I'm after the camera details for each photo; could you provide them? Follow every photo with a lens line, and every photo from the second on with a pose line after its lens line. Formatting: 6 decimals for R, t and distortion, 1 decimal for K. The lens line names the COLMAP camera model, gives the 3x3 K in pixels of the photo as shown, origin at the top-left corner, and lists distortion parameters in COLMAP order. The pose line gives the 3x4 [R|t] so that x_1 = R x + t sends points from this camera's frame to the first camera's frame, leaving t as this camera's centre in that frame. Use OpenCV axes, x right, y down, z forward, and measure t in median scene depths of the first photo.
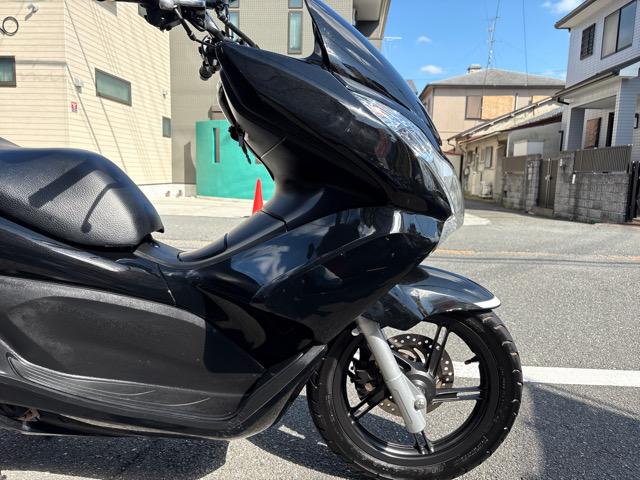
lens RADIAL K [[488.0, 0, 320.5], [0, 488.0, 241.6], [0, 0, 1]] dist [0.002761, 0.004848]
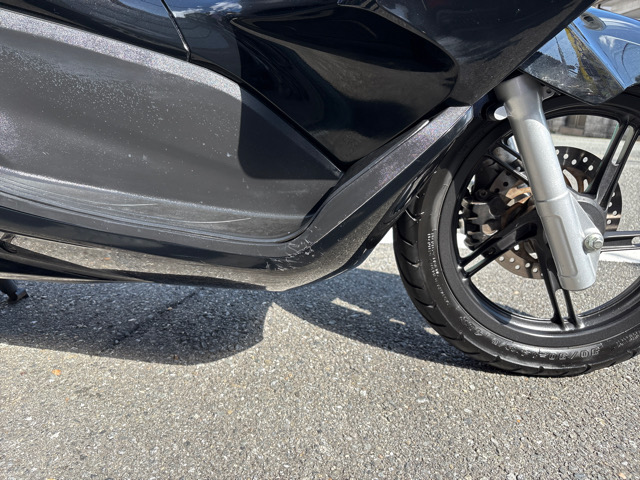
lens RADIAL K [[489.5, 0, 321.4], [0, 489.5, 237.4], [0, 0, 1]] dist [0.012074, -0.004556]
pose [[0.999637, 0.024167, -0.011928, -0.012976], [-0.022267, 0.989956, 0.139611, 0.025533], [0.015182, -0.139295, 0.990135, 0.040437]]
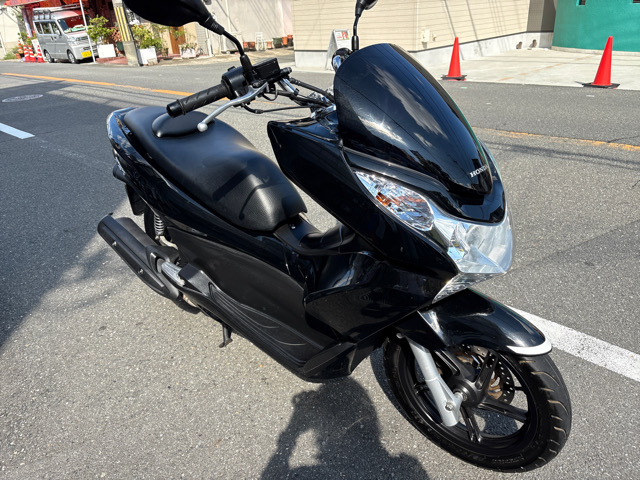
lens RADIAL K [[486.9, 0, 320.0], [0, 486.9, 240.0], [0, 0, 1]] dist [0.053265, -0.065448]
pose [[0.762322, 0.207888, -0.612900, 0.061539], [-0.012621, 0.951602, 0.307073, -0.040815], [0.647074, -0.226353, 0.728052, 0.004490]]
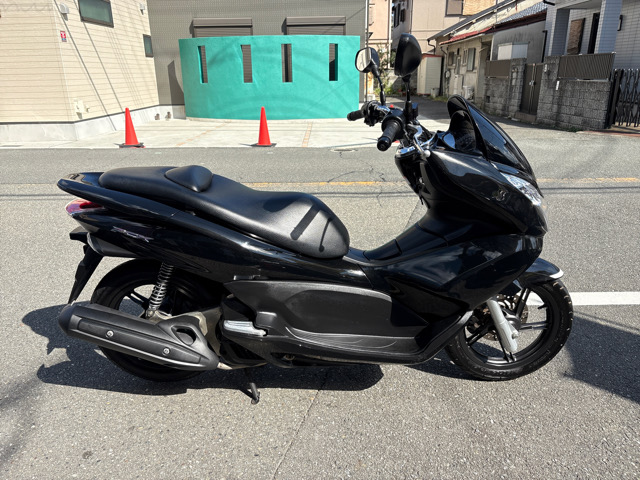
lens RADIAL K [[484.6, 0, 320.0], [0, 484.6, 240.0], [0, 0, 1]] dist [0.049058, -0.058818]
pose [[0.997408, -0.057539, 0.043206, -0.053662], [0.048292, 0.980431, 0.190848, -0.035436], [-0.053341, -0.188266, 0.980668, -0.056808]]
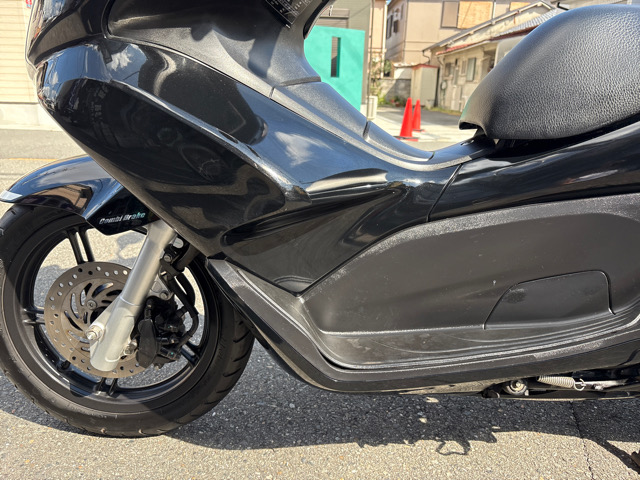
lens RADIAL K [[488.0, 0, 320.5], [0, 488.0, 241.6], [0, 0, 1]] dist [0.002761, 0.004848]
pose [[0.995520, -0.028312, 0.090214, -0.091347], [0.013103, 0.986221, 0.164914, -0.004250], [-0.093640, -0.162993, 0.982174, 0.067096]]
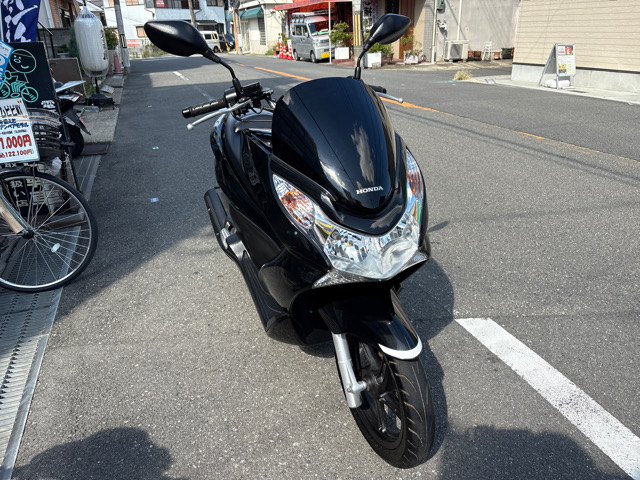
lens RADIAL K [[489.5, 0, 321.4], [0, 489.5, 237.4], [0, 0, 1]] dist [0.012074, -0.004556]
pose [[0.402431, 0.323018, -0.856568, 0.122441], [-0.088214, 0.945008, 0.314925, -0.049376], [0.911190, -0.051174, 0.408795, 0.041151]]
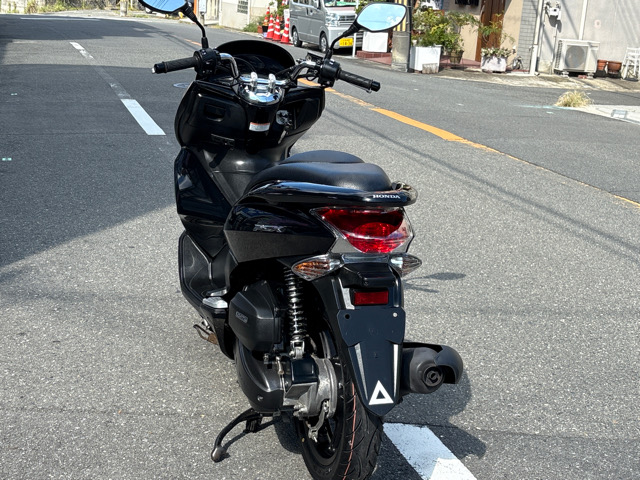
lens RADIAL K [[936.1, 0, 320.0], [0, 936.1, 240.0], [0, 0, 1]] dist [0.301531, -1.312910]
pose [[0.365415, 0.233564, -0.901066, 0.210376], [-0.186977, 0.966696, 0.174750, -0.052985], [0.911873, 0.104623, 0.396916, 0.045554]]
